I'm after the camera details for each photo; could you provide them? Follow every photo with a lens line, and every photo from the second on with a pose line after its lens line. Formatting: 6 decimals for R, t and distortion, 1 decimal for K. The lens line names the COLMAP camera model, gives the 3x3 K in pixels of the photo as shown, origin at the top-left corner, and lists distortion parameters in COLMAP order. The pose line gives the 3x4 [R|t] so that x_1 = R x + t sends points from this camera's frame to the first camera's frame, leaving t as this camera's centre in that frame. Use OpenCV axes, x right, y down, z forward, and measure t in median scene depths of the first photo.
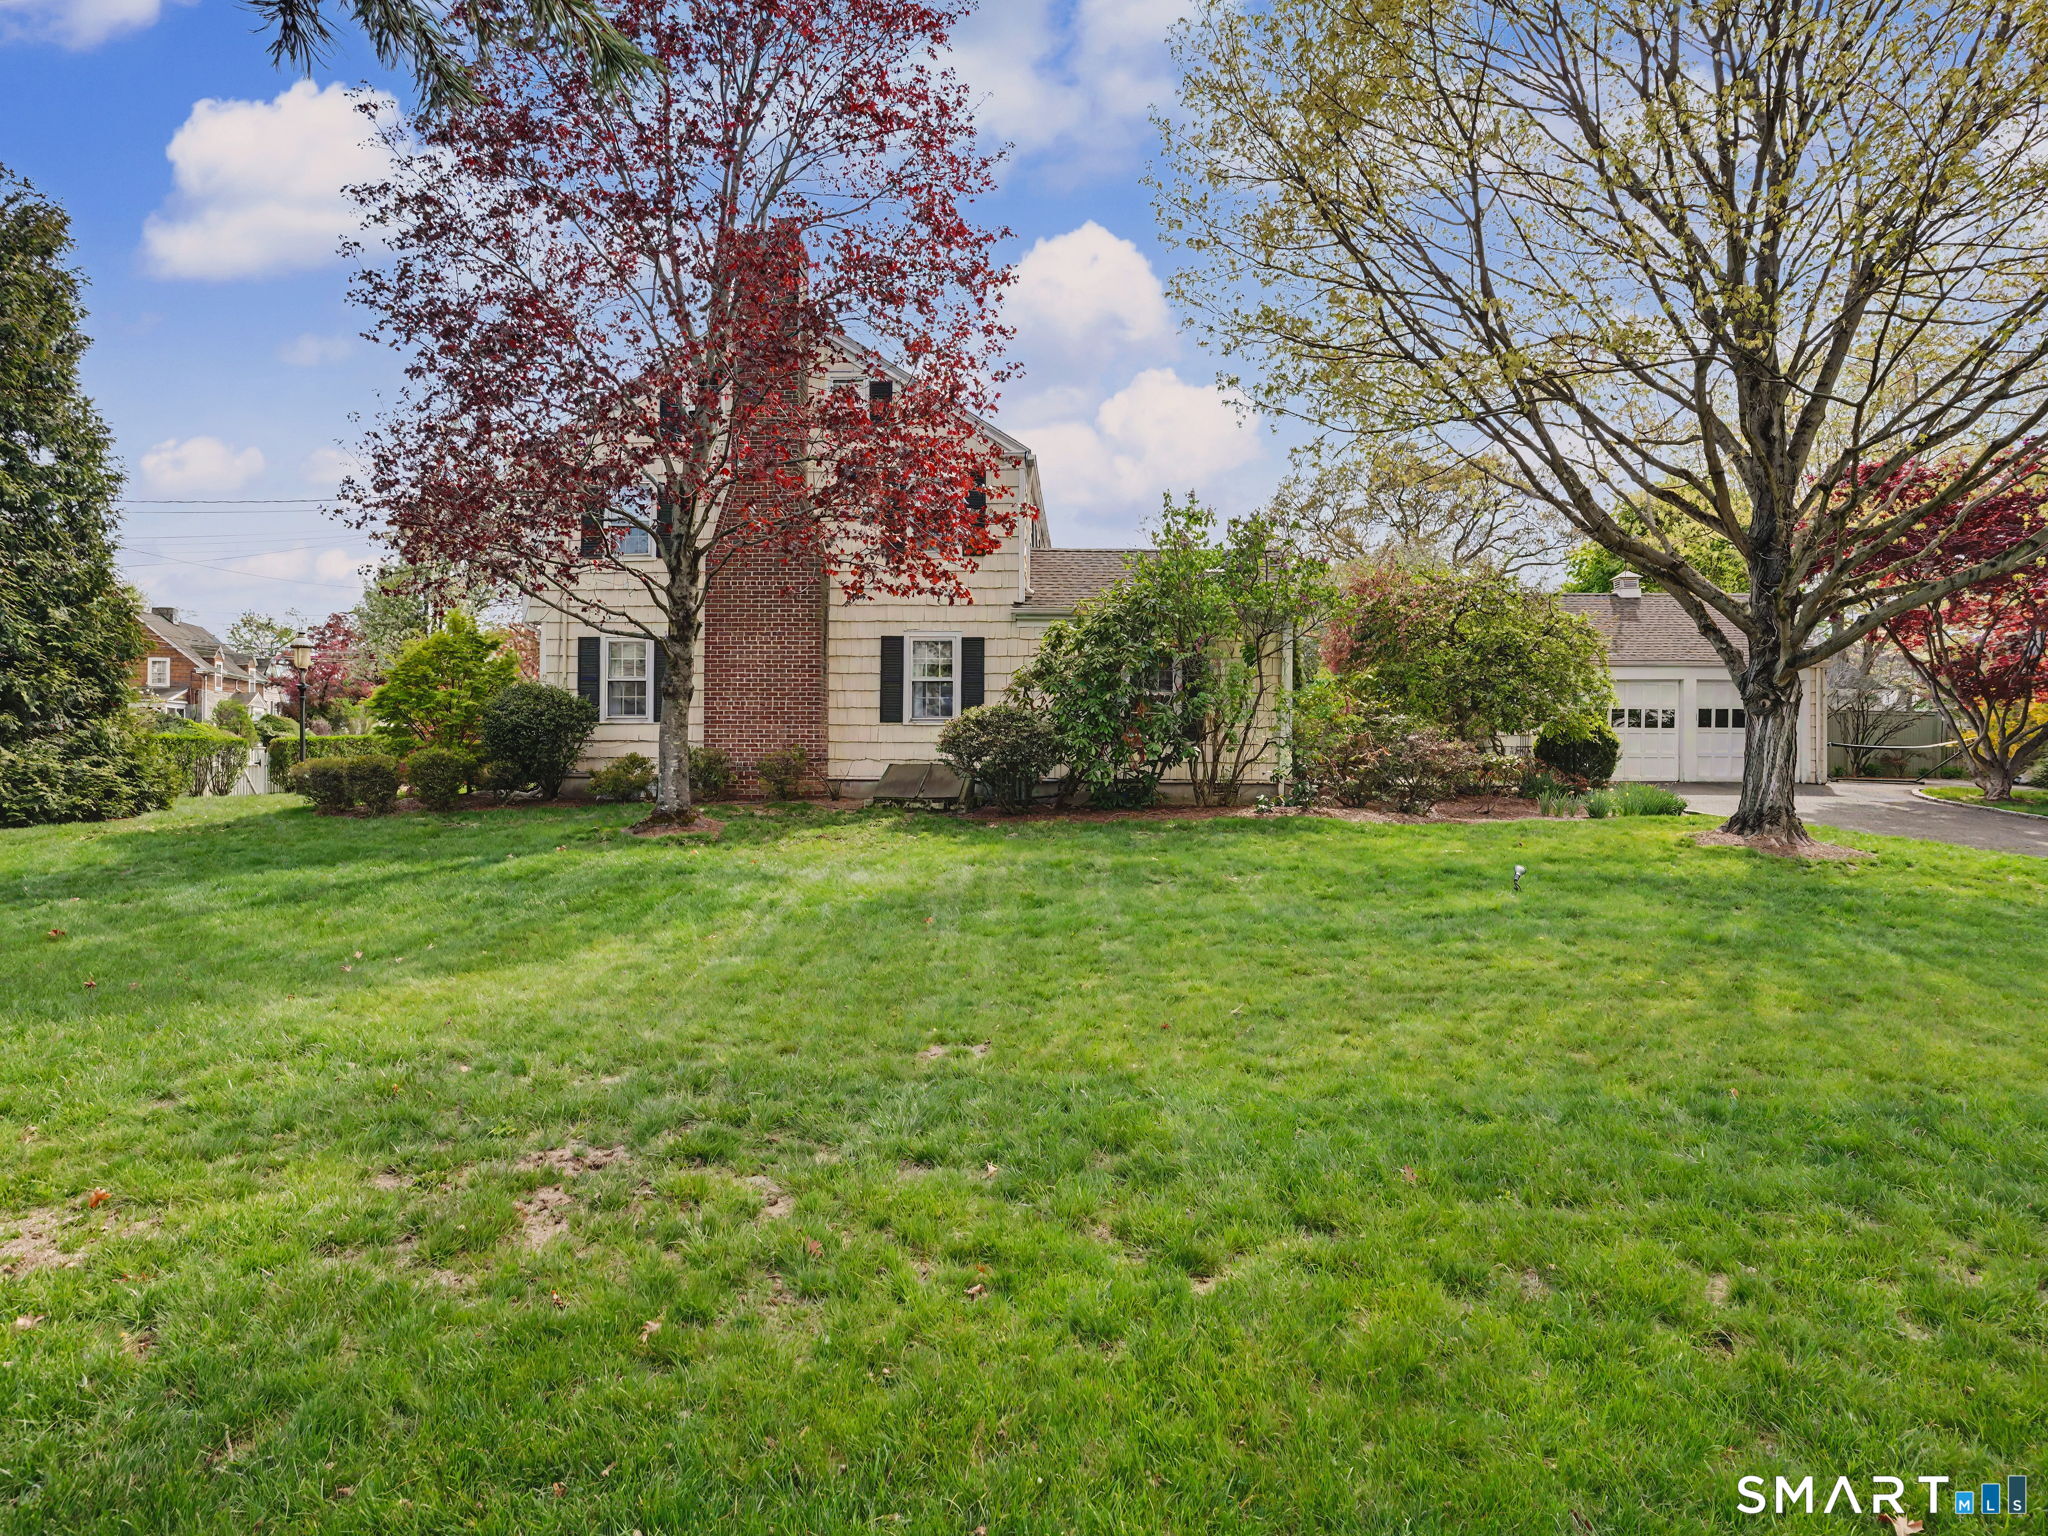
lens RADIAL K [[1144.7, 0, 1025.0], [0, 1144.7, 760.8], [0, 0, 1]] dist [-0.052128, -0.000909]
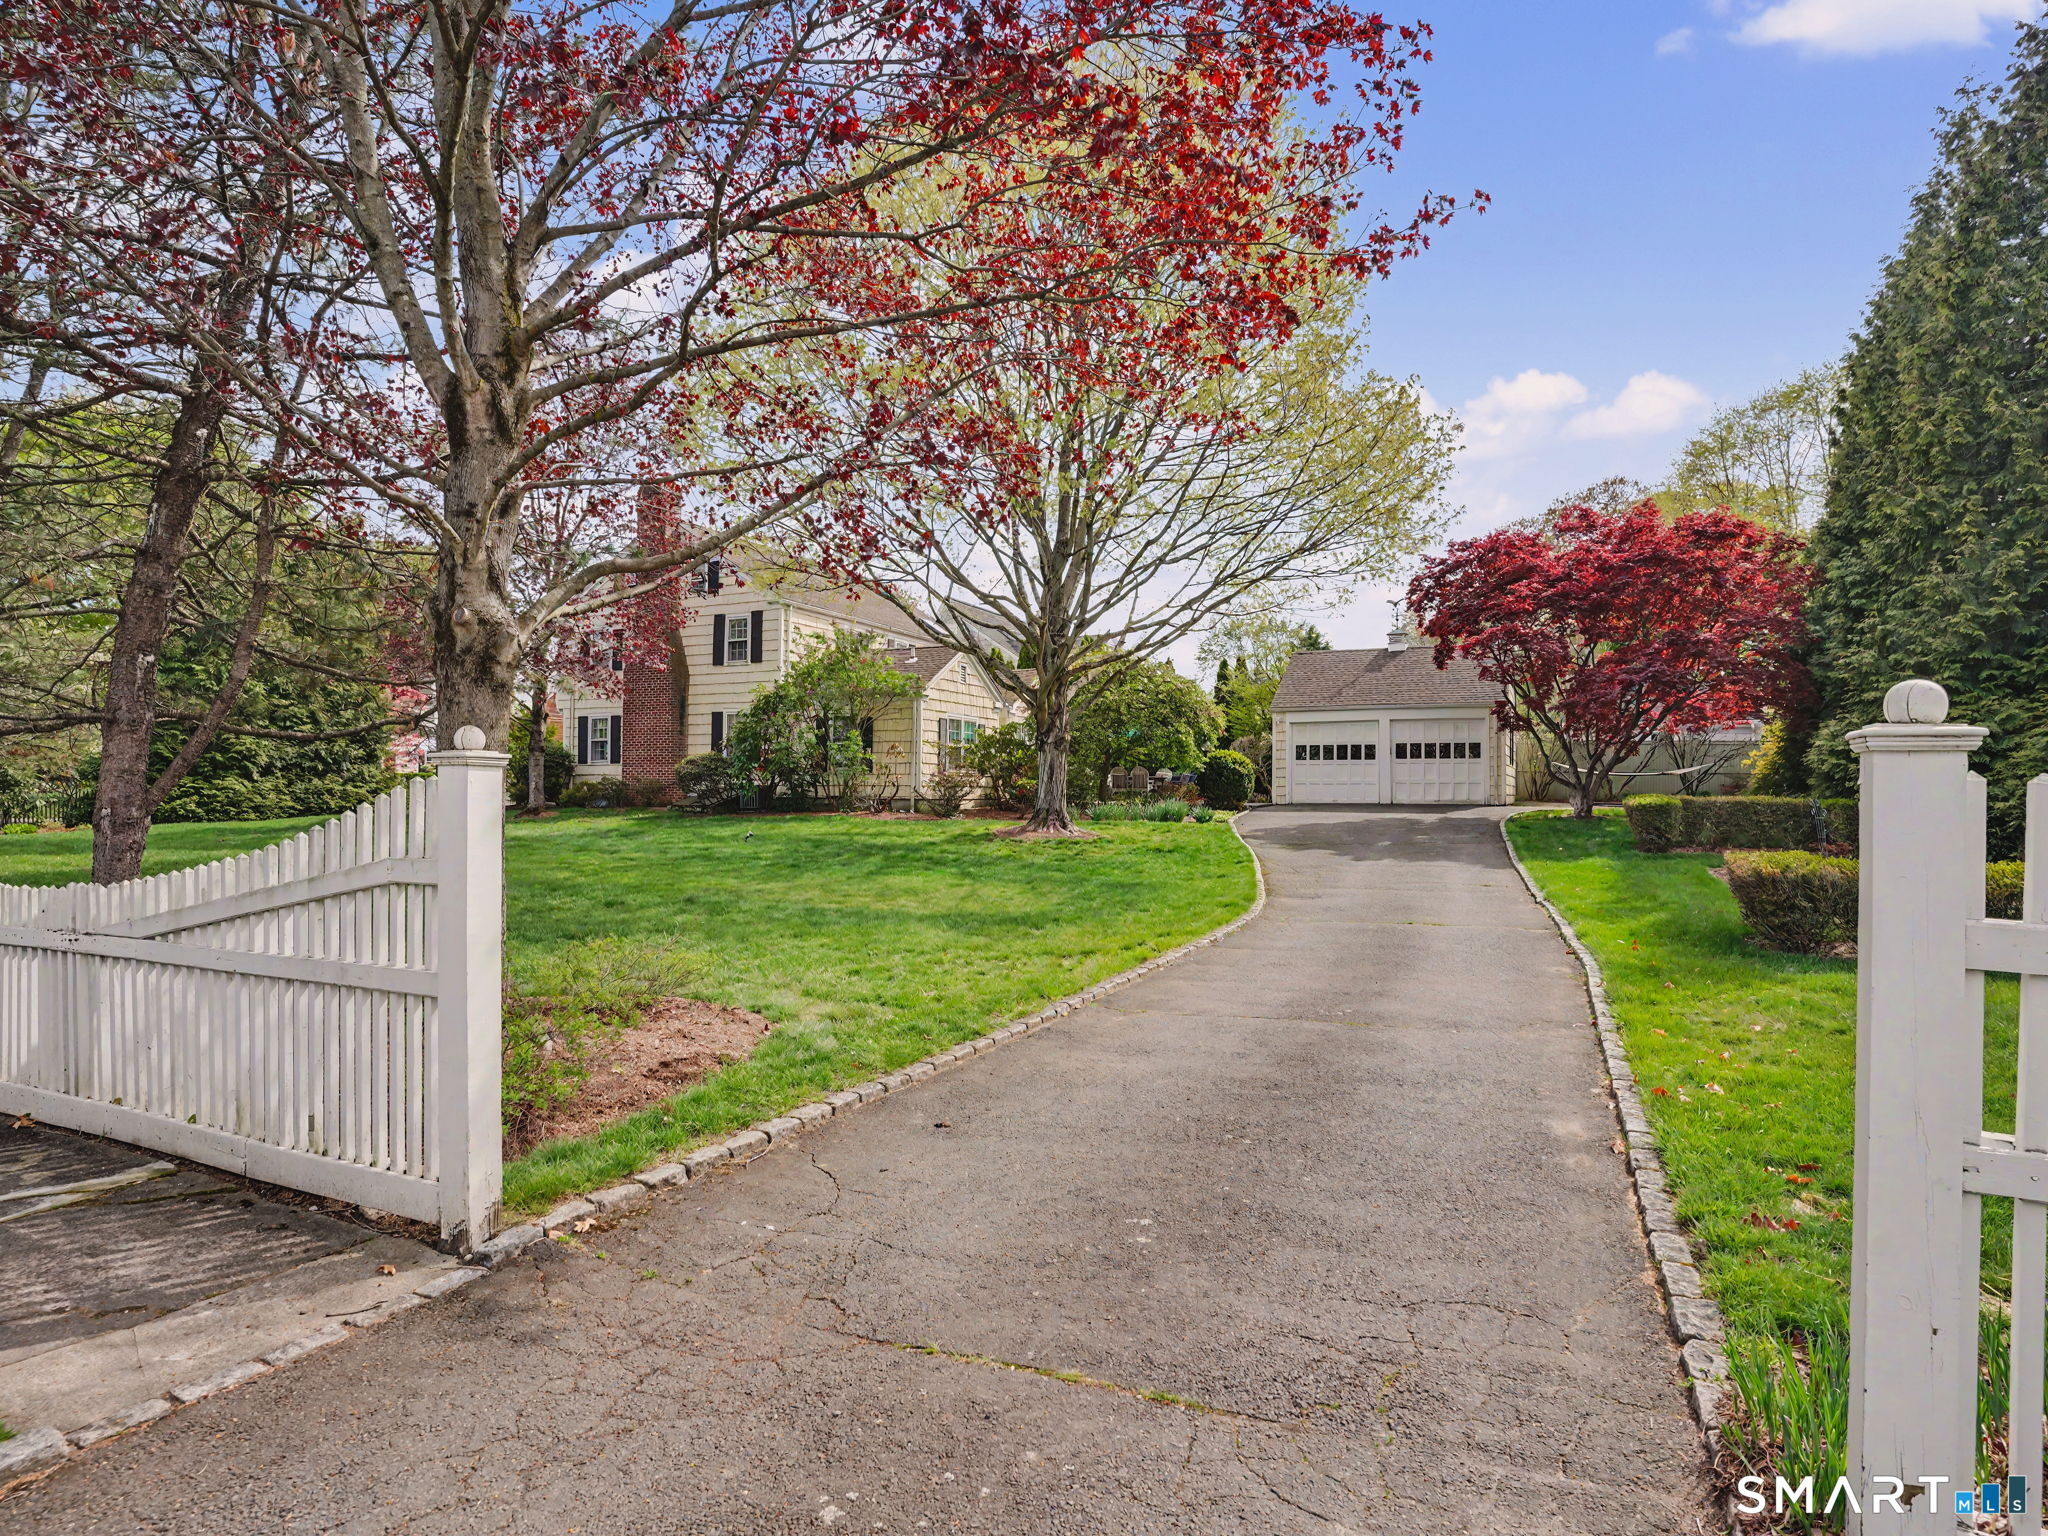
lens RADIAL K [[1144.7, 0, 1020.7], [0, 1144.7, 770.6], [0, 0, 1]] dist [-0.052128, -0.000909]
pose [[0.917952, -0.009154, -0.396586, 1.058962], [-0.001710, 0.999633, -0.027031, 0.025858], [0.396688, 0.025492, 0.917600, -0.406535]]
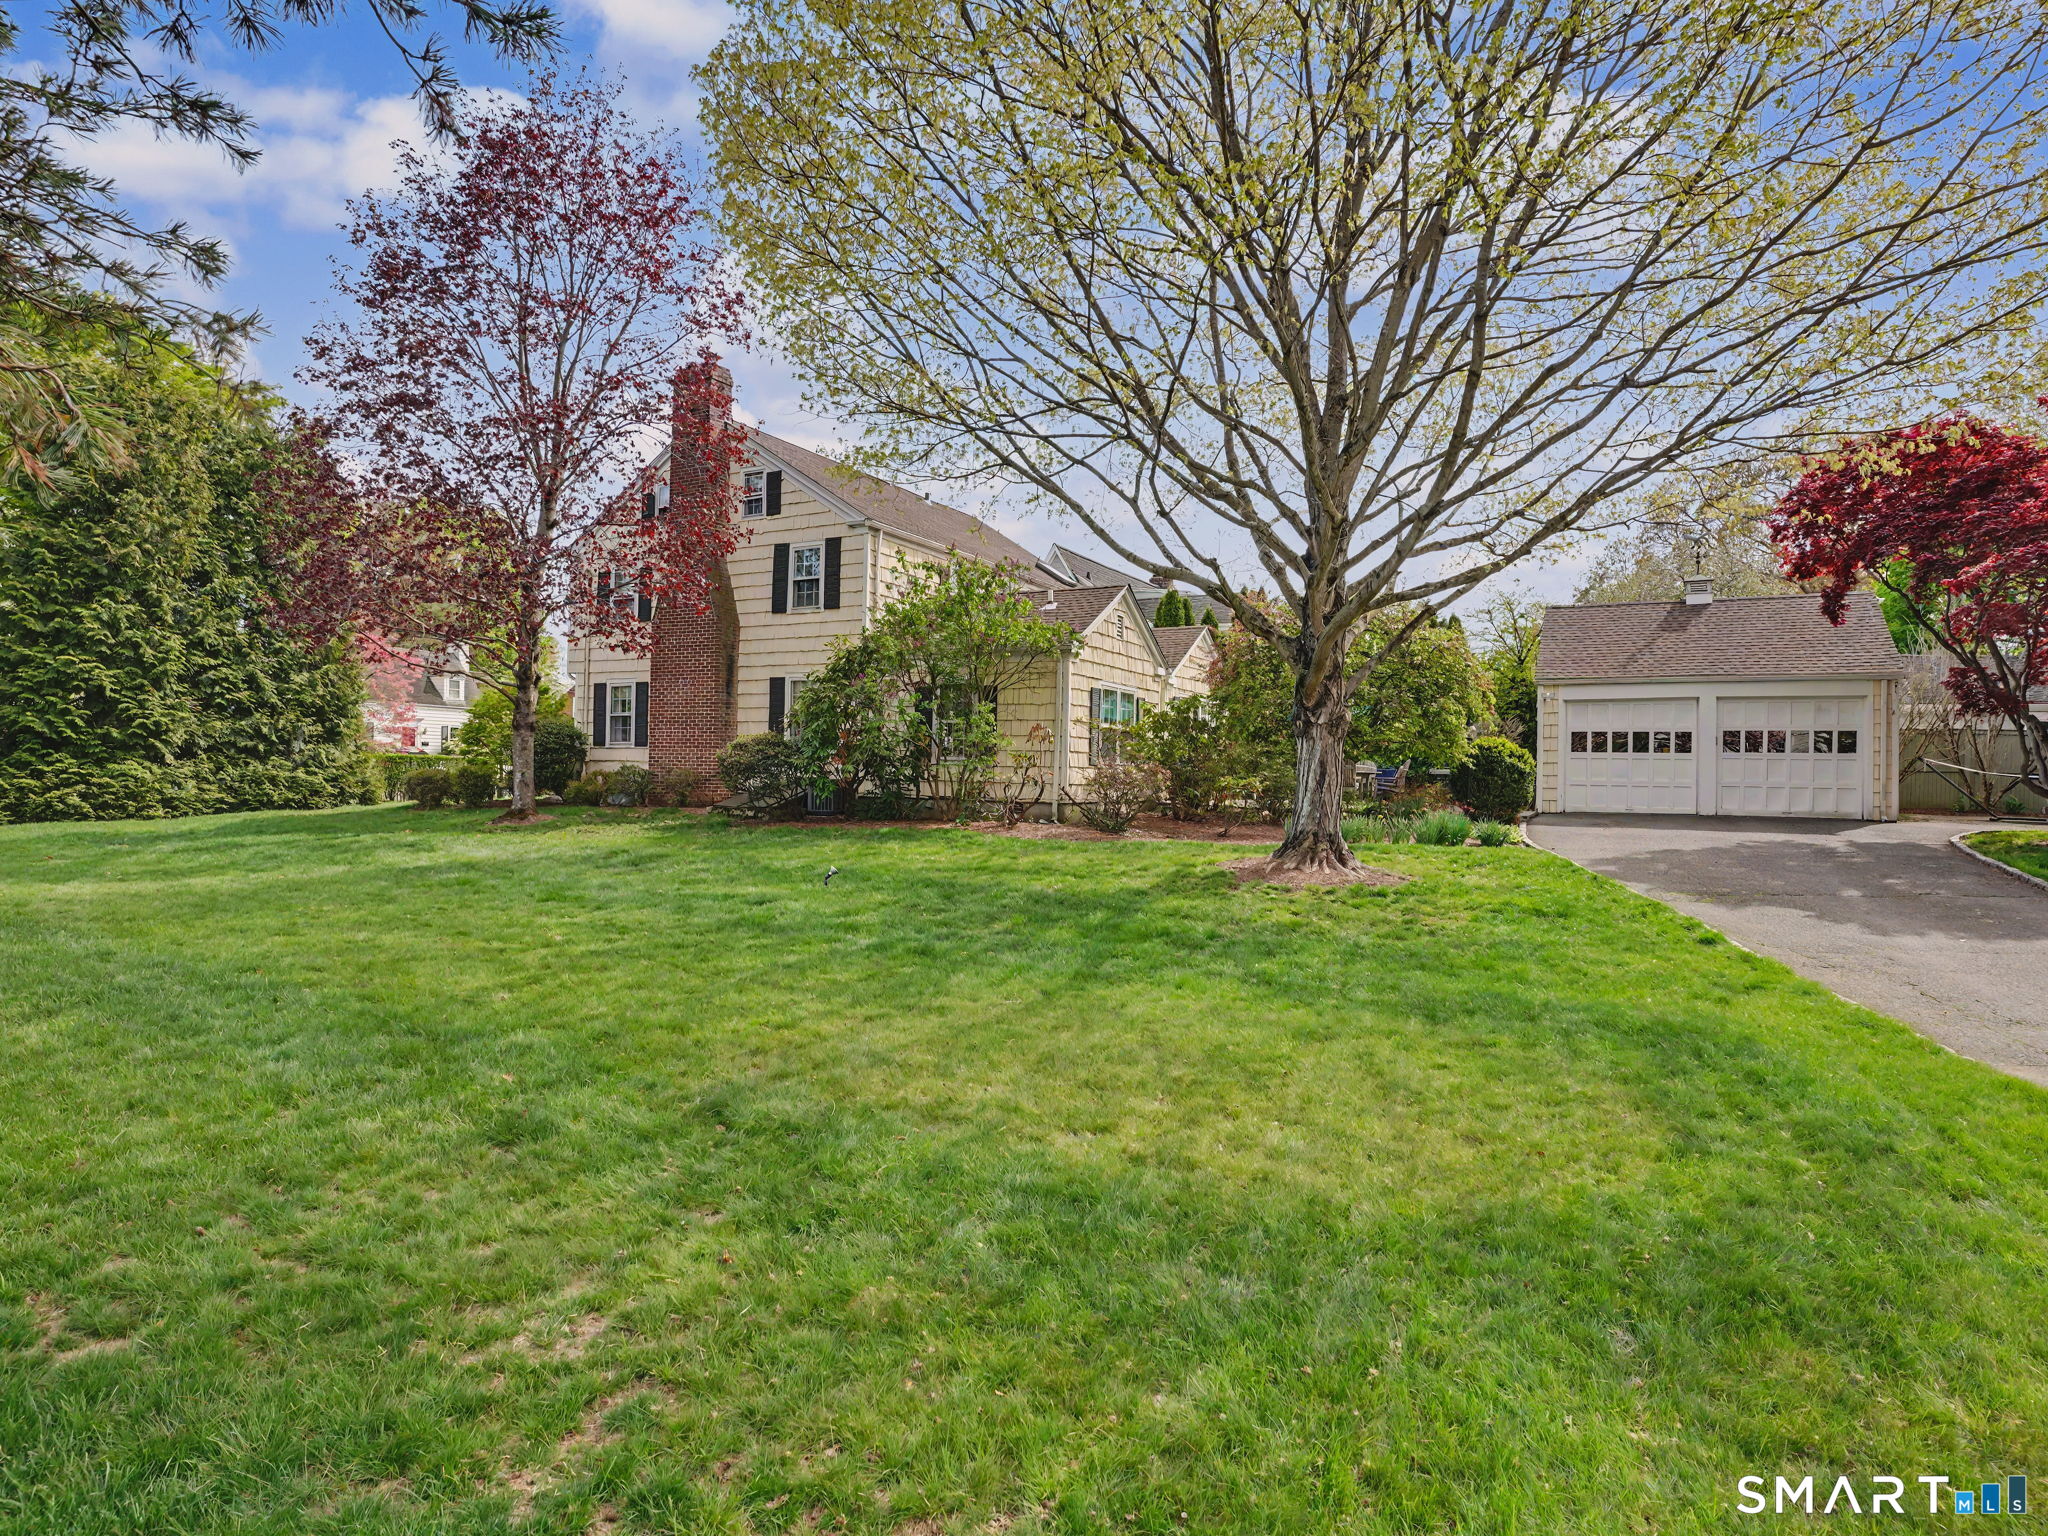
lens RADIAL K [[1144.7, 0, 1013.6], [0, 1144.7, 774.8], [0, 0, 1]] dist [-0.052128, -0.000909]
pose [[0.896552, 0.009333, -0.442840, 0.722335], [-0.014312, 0.999866, -0.007903, 0.003169], [0.442707, 0.013424, 0.896566, 0.009615]]
